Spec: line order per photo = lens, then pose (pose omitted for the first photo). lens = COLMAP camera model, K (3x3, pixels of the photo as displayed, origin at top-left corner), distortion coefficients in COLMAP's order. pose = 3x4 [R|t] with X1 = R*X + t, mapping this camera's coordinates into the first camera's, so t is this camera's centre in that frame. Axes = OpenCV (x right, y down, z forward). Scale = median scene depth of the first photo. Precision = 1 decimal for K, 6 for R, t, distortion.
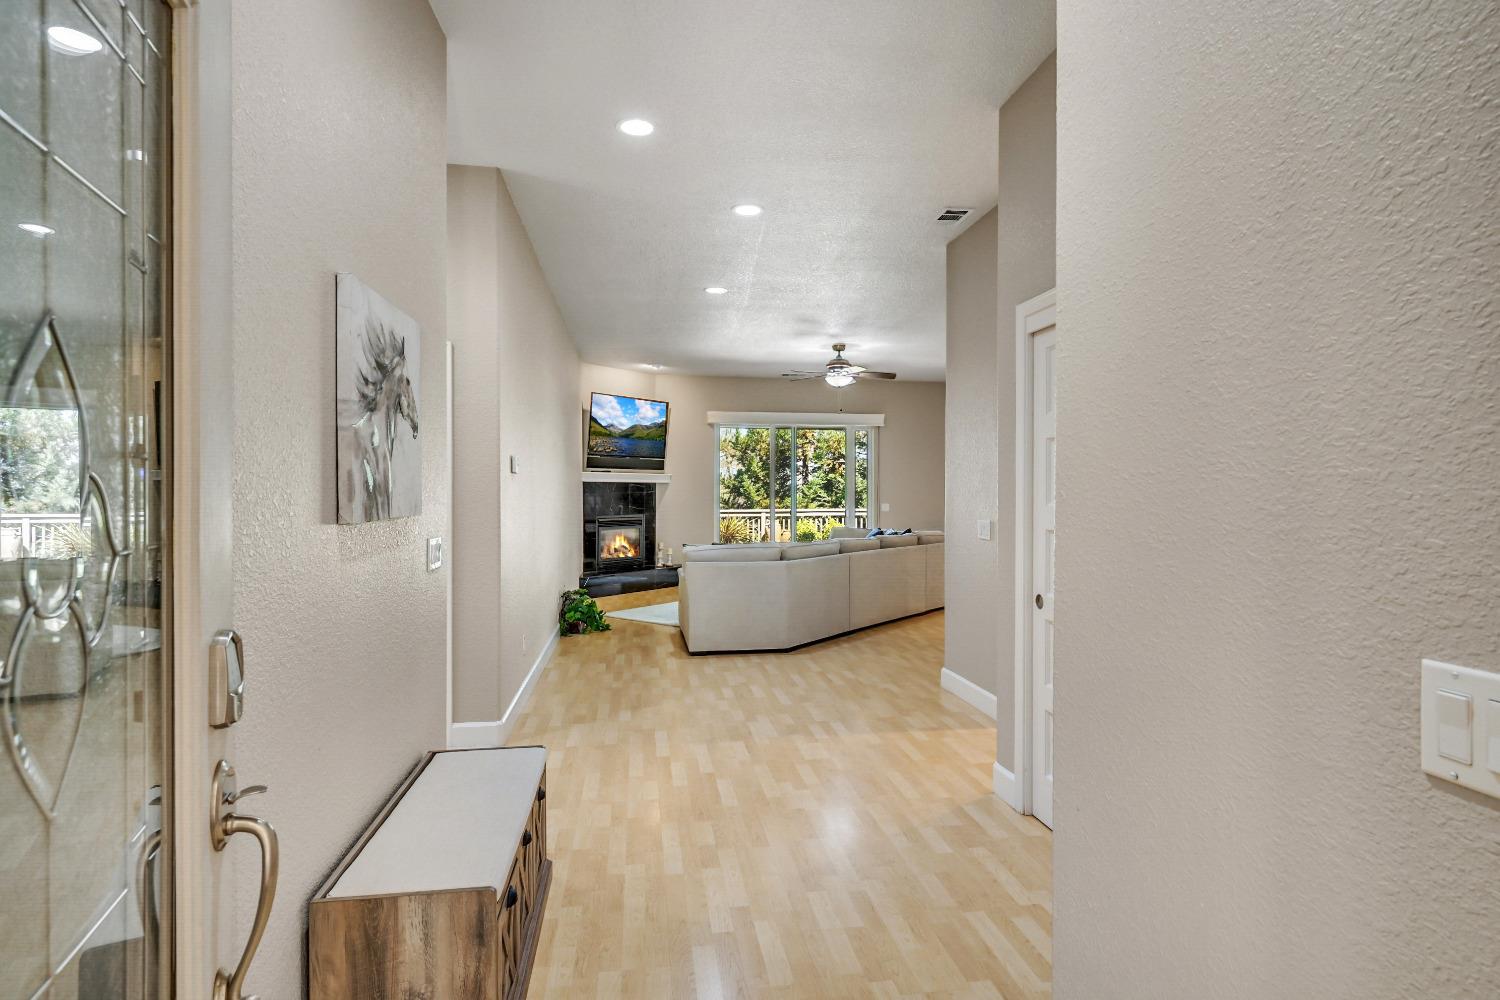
lens RADIAL K [[722.6, 0, 752.8], [0, 722.6, 498.6], [0, 0, 1]] dist [0.000736, 0.000130]
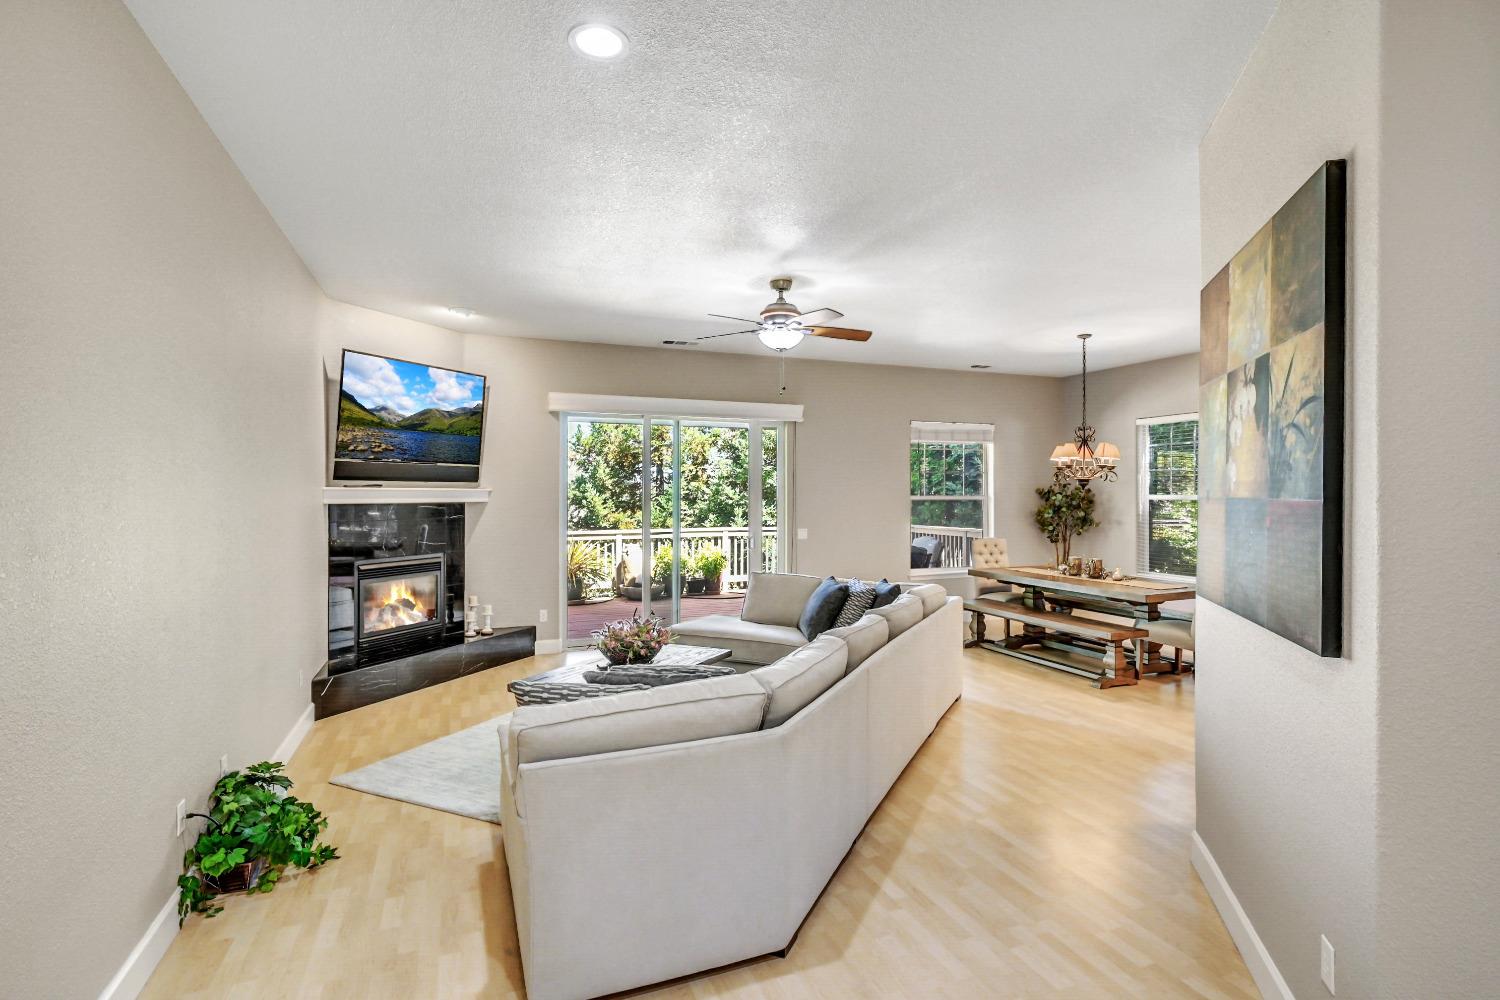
lens RADIAL K [[722.6, 0, 748.4], [0, 722.6, 494.1], [0, 0, 1]] dist [0.000736, 0.000130]
pose [[0.975130, -0.000412, 0.221632, -0.032298], [0.003025, 0.999930, -0.011449, -0.021552], [-0.221612, 0.011834, 0.975063, 0.331527]]
